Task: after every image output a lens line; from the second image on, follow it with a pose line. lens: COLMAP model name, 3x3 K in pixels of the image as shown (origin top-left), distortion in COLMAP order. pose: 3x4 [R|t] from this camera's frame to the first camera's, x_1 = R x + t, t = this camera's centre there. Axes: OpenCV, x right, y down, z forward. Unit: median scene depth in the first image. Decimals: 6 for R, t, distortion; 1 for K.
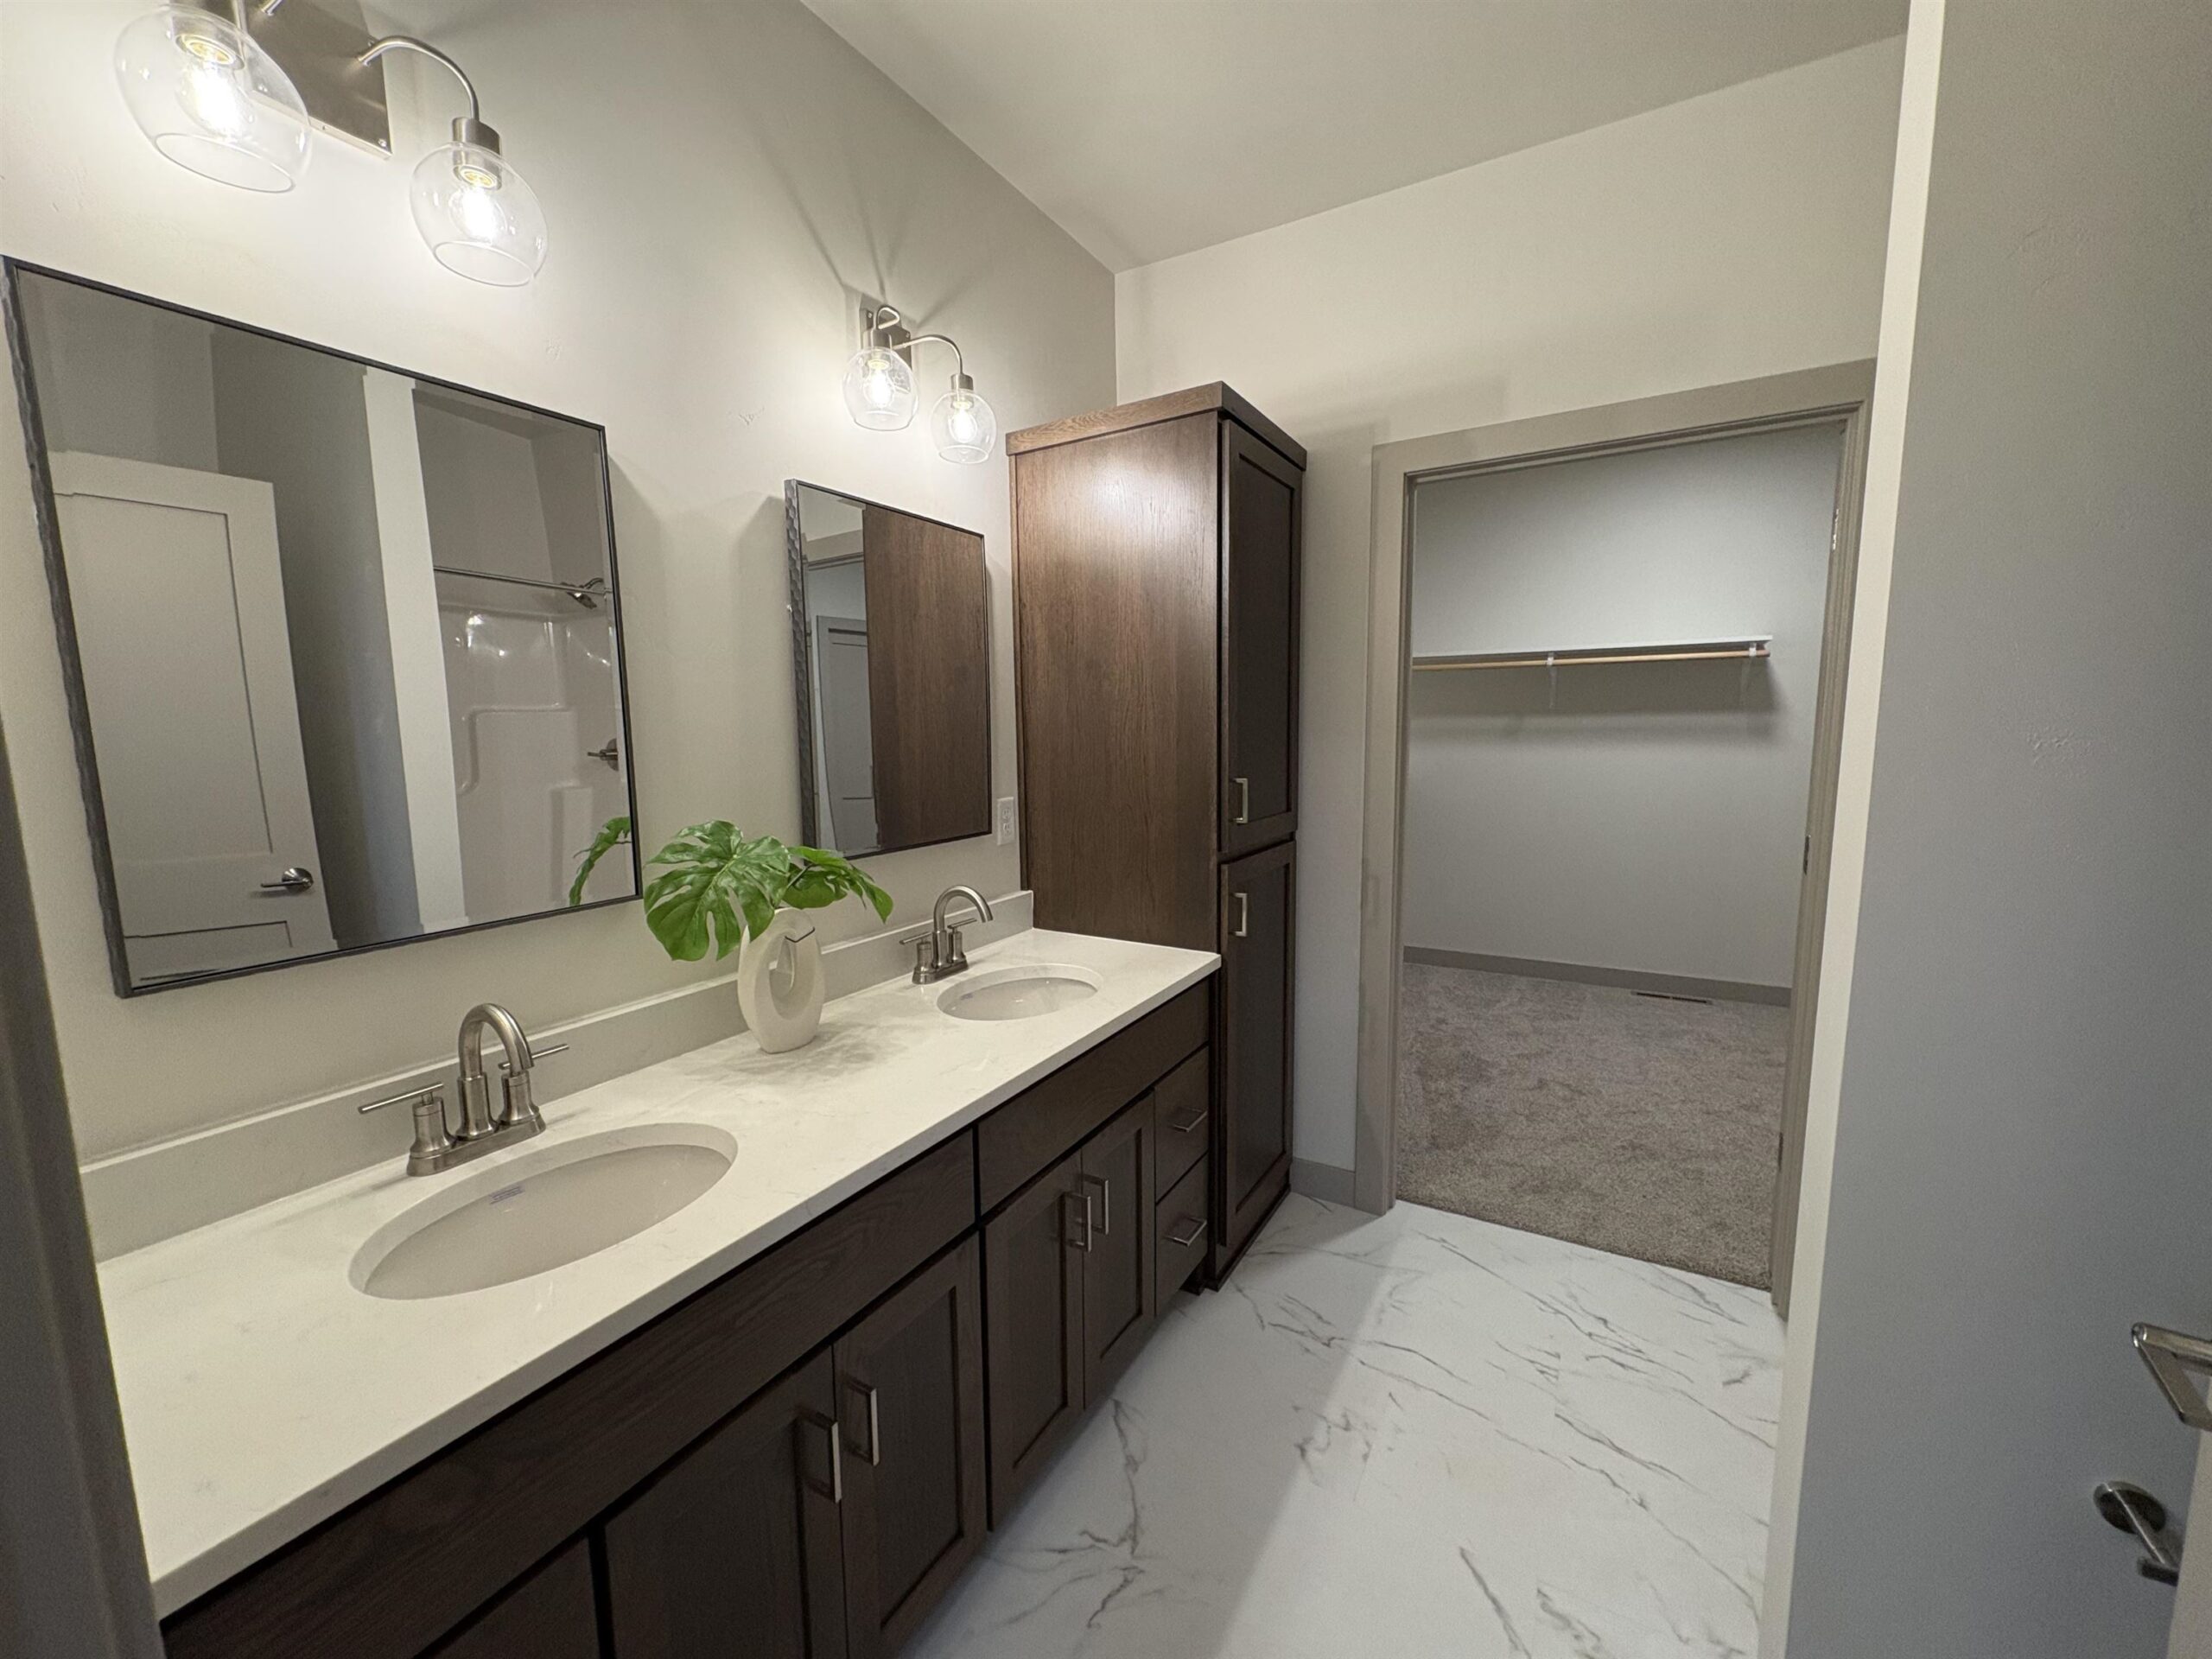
lens RADIAL K [[874.2, 0, 1106.1], [0, 874.2, 836.9], [0, 0, 1]] dist [0.000390, 0.000152]
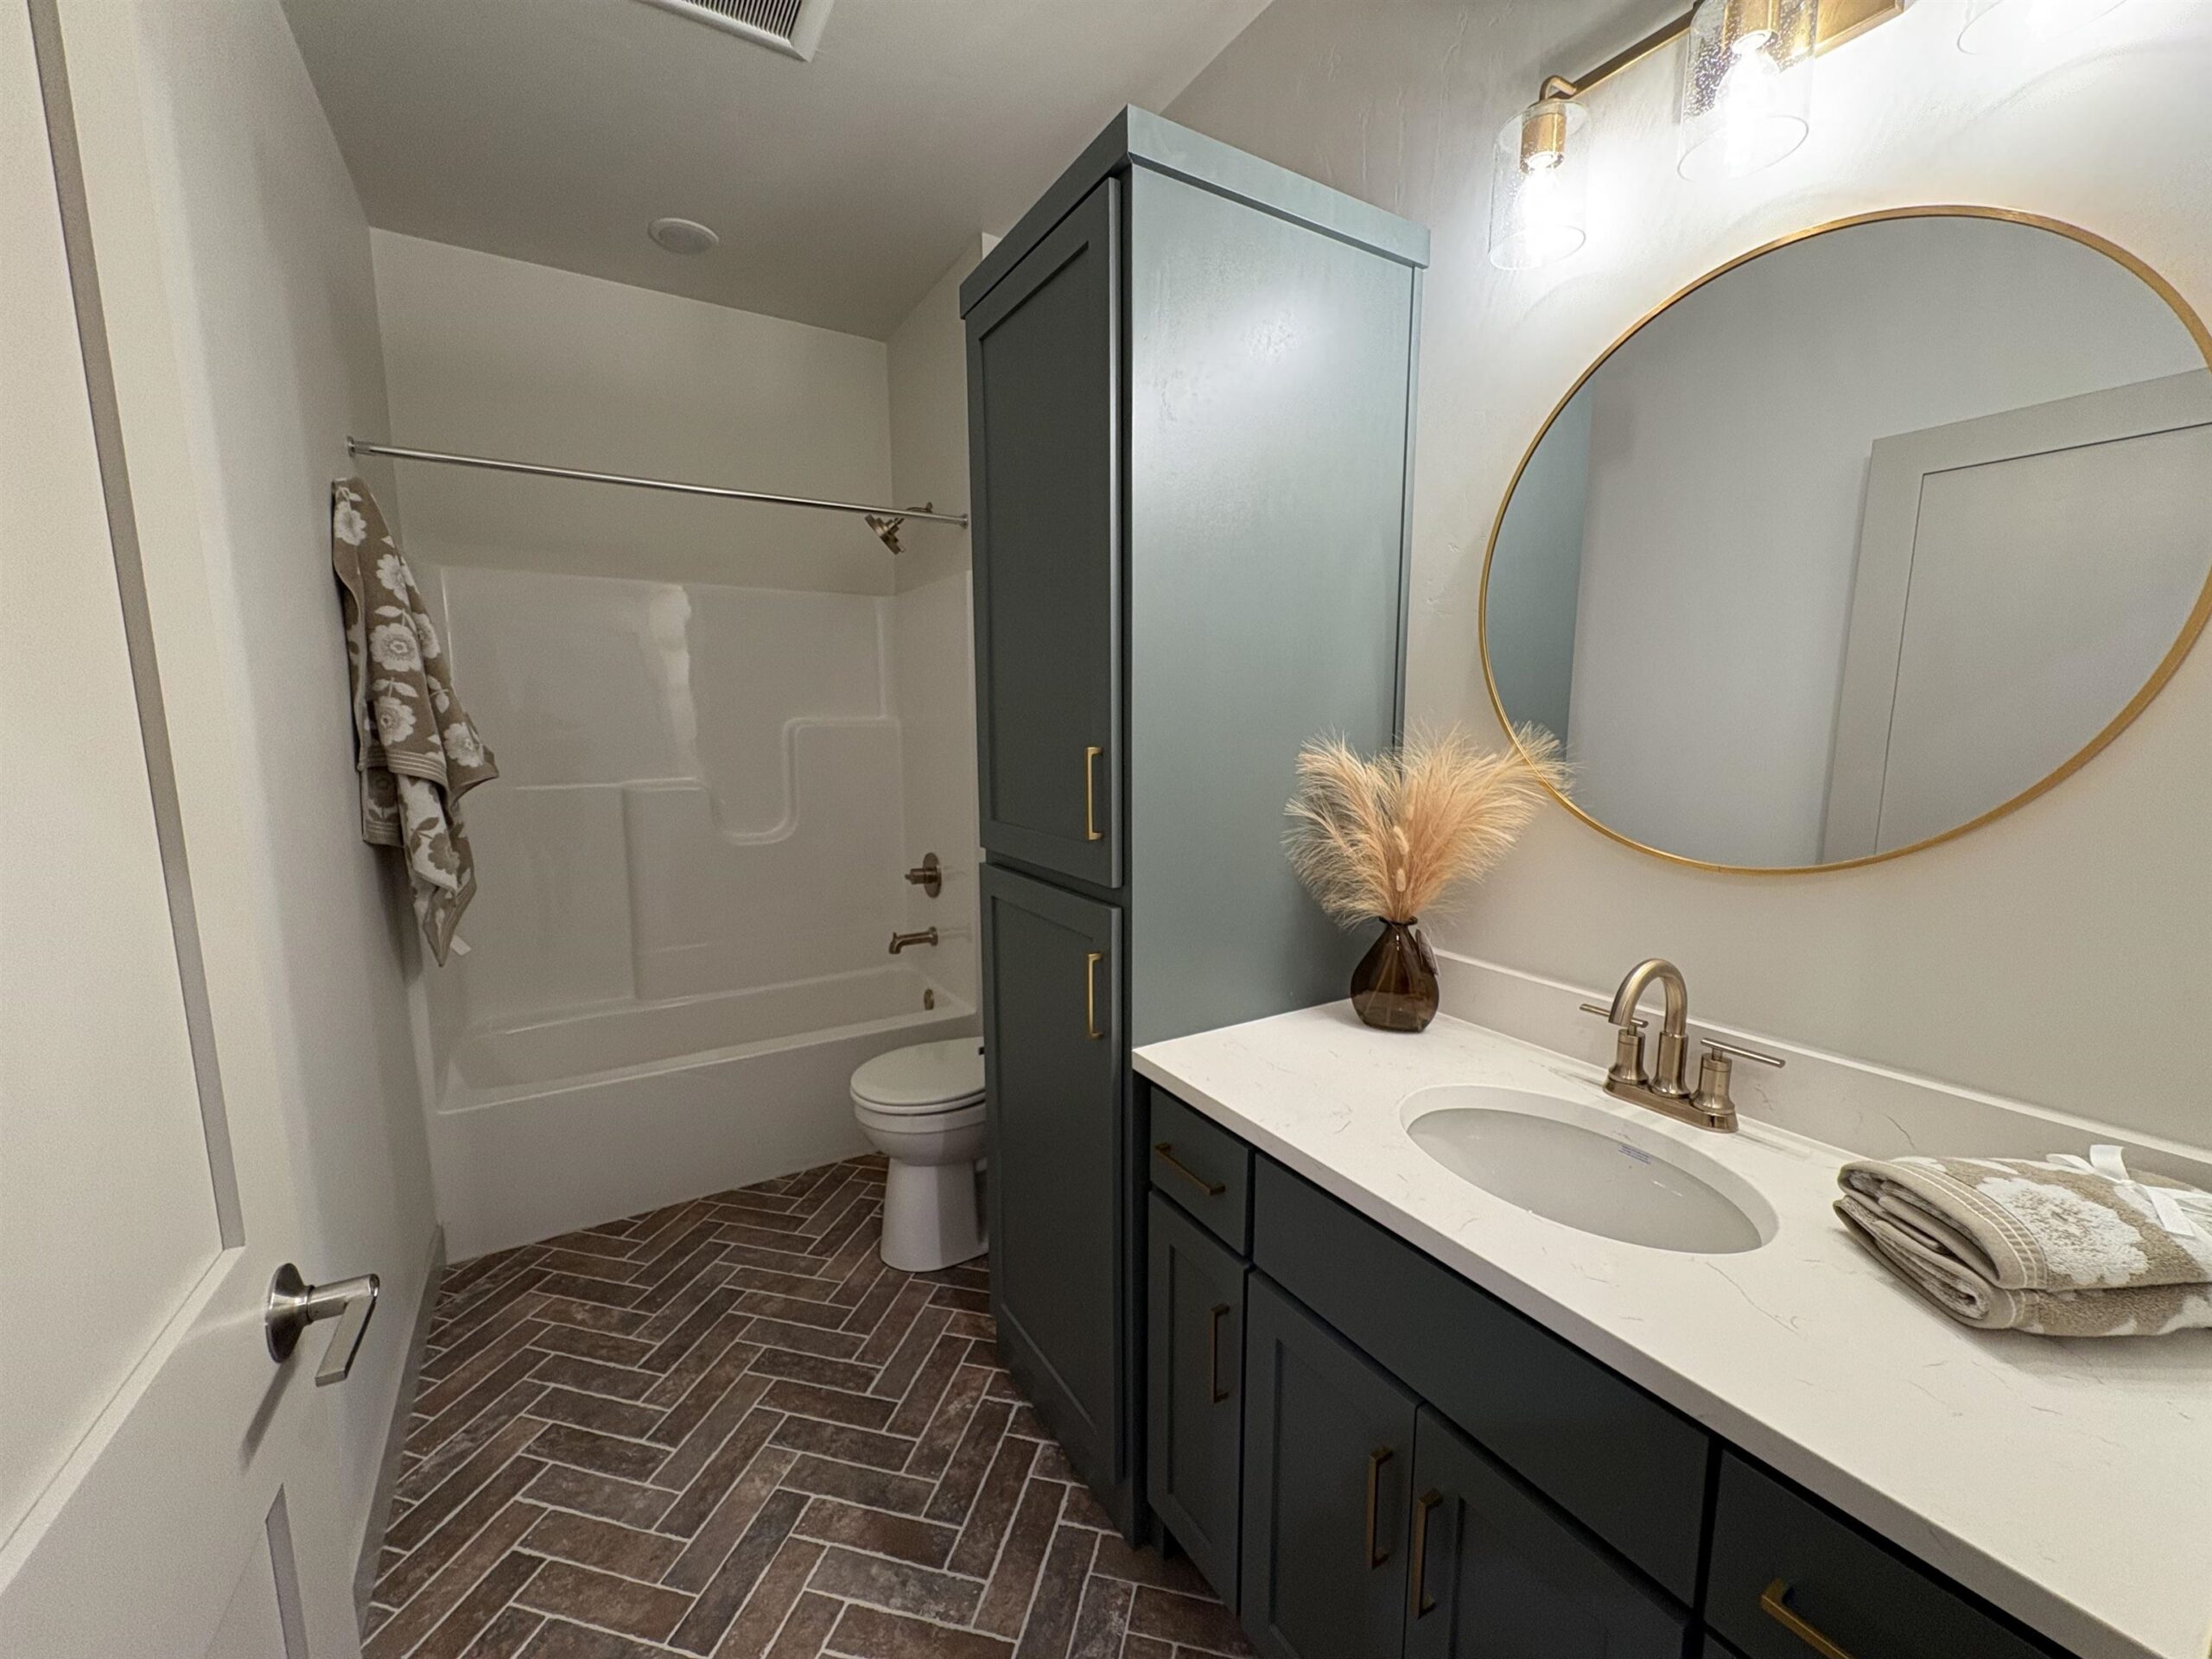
lens RADIAL K [[874.2, 0, 1106.1], [0, 874.2, 836.9], [0, 0, 1]] dist [0.000390, 0.000152]
pose [[-0.469221, 0.133926, -0.872866, 0.456164], [-0.109110, 0.972067, 0.207800, -0.096291], [0.876314, 0.192742, -0.441501, 0.863400]]
